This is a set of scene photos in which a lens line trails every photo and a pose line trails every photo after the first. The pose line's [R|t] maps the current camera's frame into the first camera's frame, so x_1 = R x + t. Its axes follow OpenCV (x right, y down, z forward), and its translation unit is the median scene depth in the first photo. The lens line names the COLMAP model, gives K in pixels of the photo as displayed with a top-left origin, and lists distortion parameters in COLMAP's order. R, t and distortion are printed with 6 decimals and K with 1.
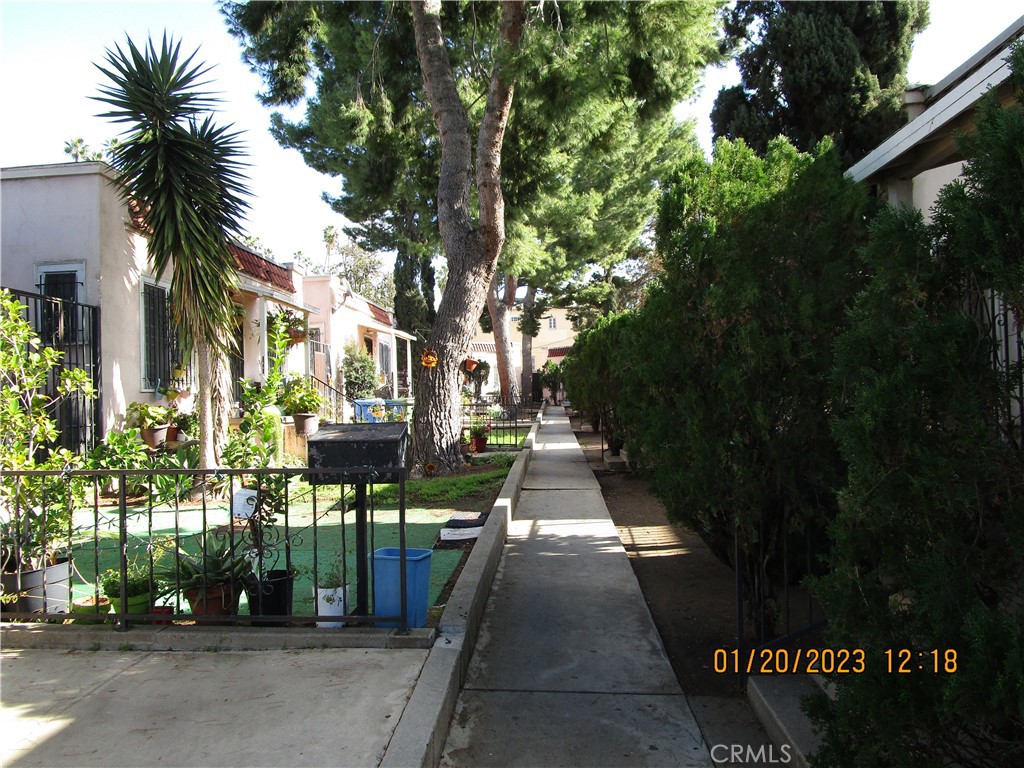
lens RADIAL K [[729.1, 0, 512.0], [0, 729.1, 384.0], [0, 0, 1]] dist [-0.032706, 0.006941]
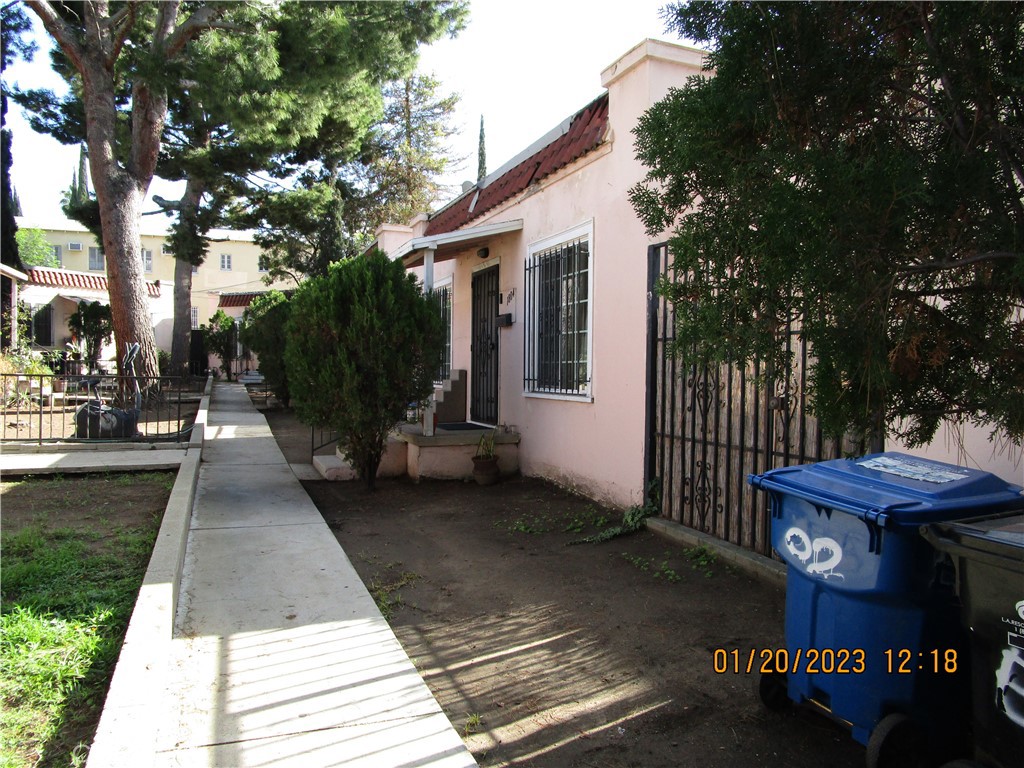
lens RADIAL K [[729.1, 0, 512.0], [0, 729.1, 384.0], [0, 0, 1]] dist [-0.032706, 0.006941]
pose [[0.904065, 0.024084, 0.426715, 0.013691], [-0.042300, 0.998551, 0.033261, -0.000181], [-0.425296, -0.048120, 0.903774, 0.358117]]
